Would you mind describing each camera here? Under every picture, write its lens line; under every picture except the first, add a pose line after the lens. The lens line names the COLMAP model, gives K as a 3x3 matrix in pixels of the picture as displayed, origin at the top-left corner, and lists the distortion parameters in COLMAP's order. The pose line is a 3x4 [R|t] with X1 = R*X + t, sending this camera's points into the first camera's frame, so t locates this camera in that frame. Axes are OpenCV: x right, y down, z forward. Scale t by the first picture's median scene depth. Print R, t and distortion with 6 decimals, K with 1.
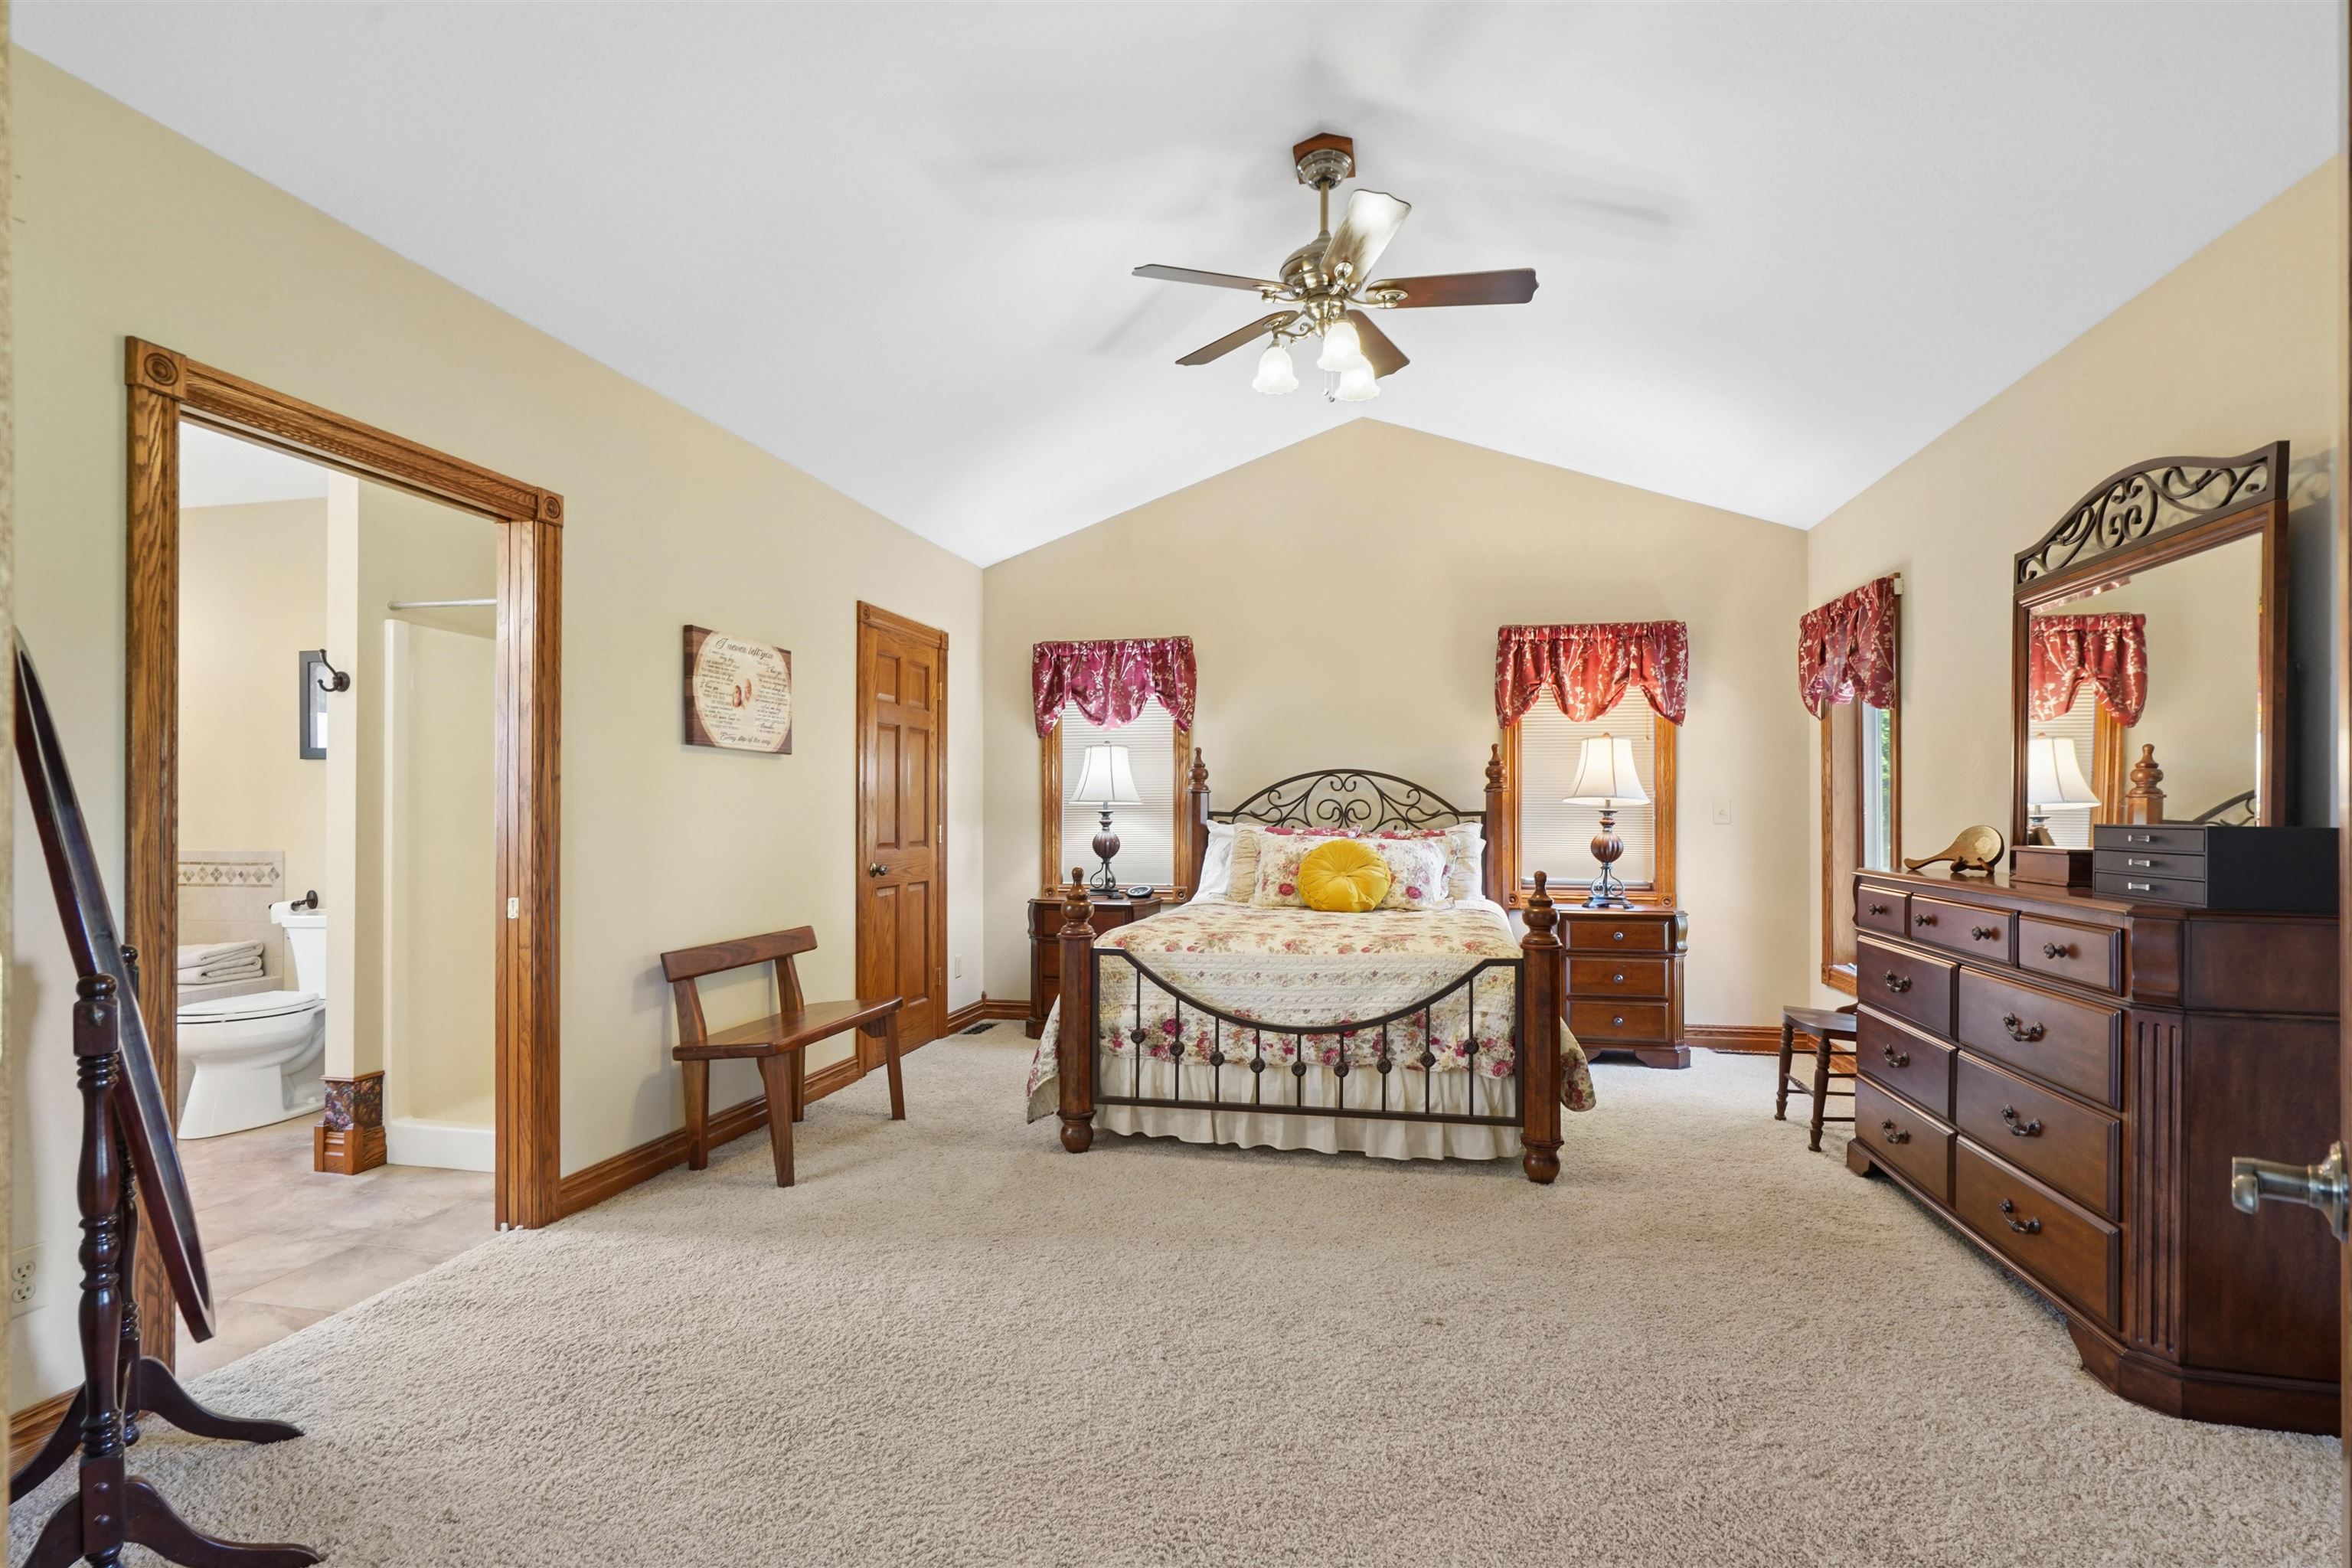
lens RADIAL K [[1117.9, 0, 1195.7], [0, 1117.9, 817.8], [0, 0, 1]] dist [-0.009901, 0.005624]
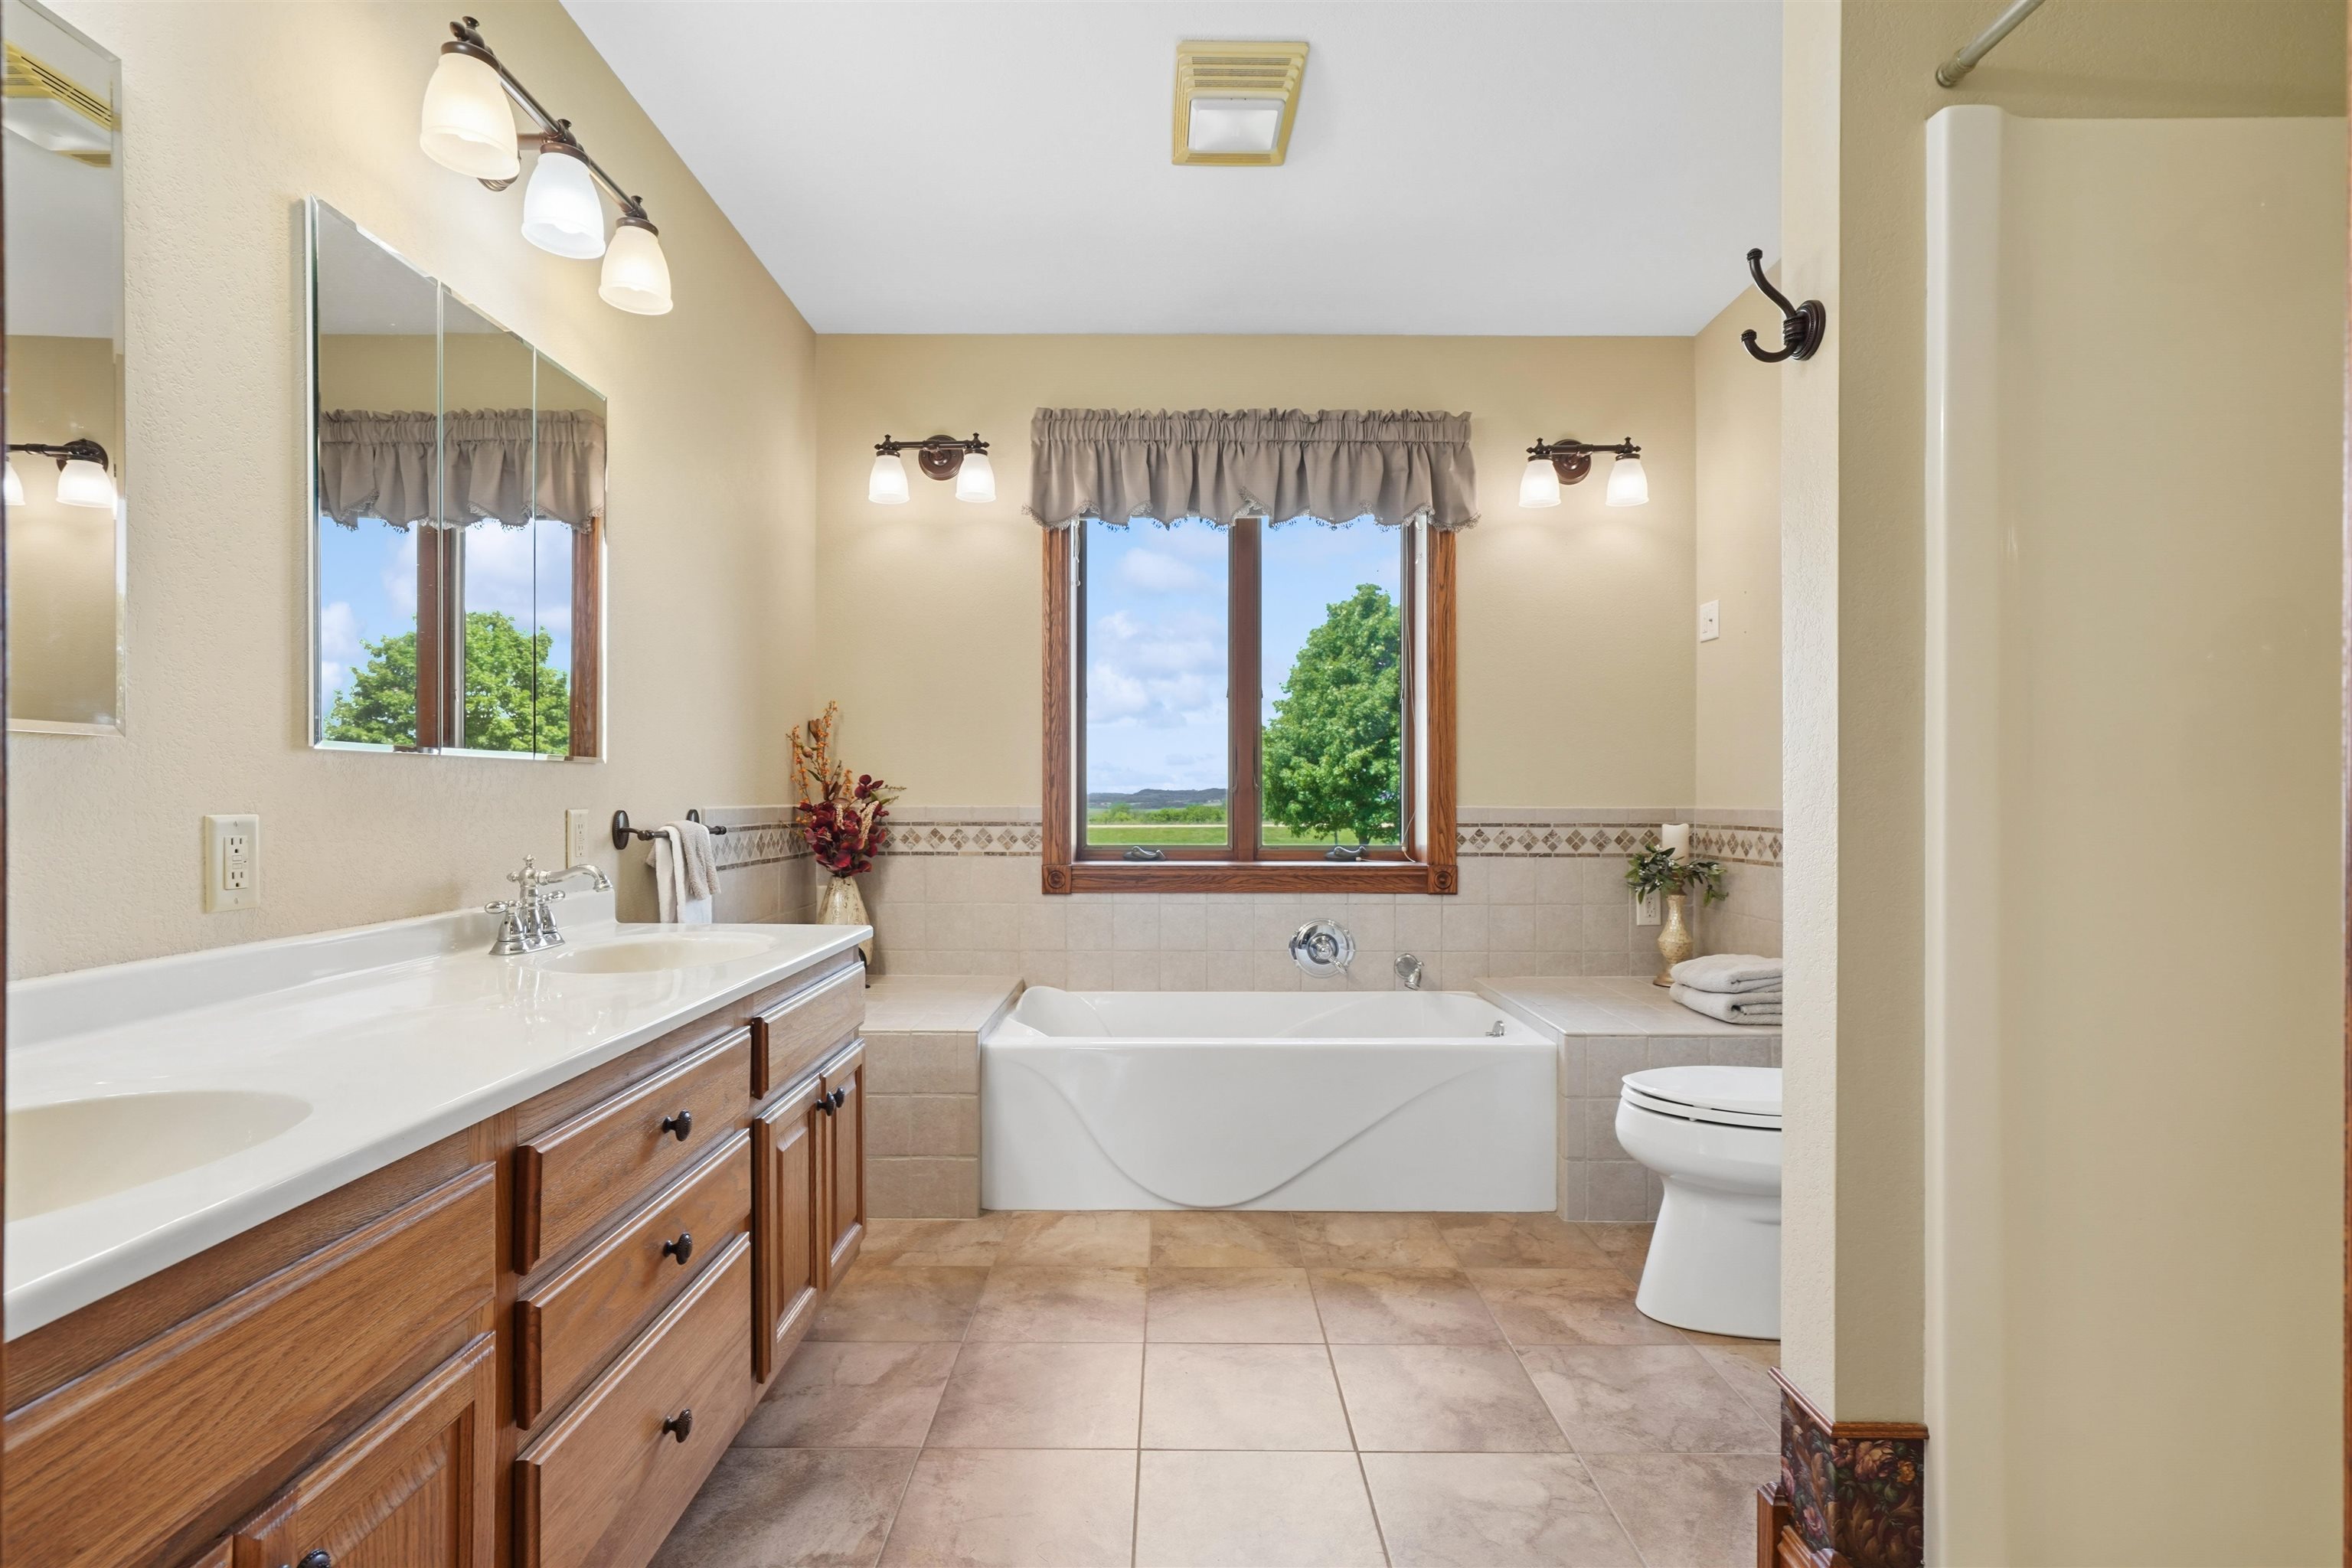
lens RADIAL K [[1117.9, 0, 1169.3], [0, 1117.9, 789.8], [0, 0, 1]] dist [-0.009901, 0.005624]
pose [[0.210680, -0.002016, -0.977553, -0.446892], [-0.007266, 0.999967, -0.003628, 0.031109], [0.977528, 0.007867, 0.210659, 0.708253]]
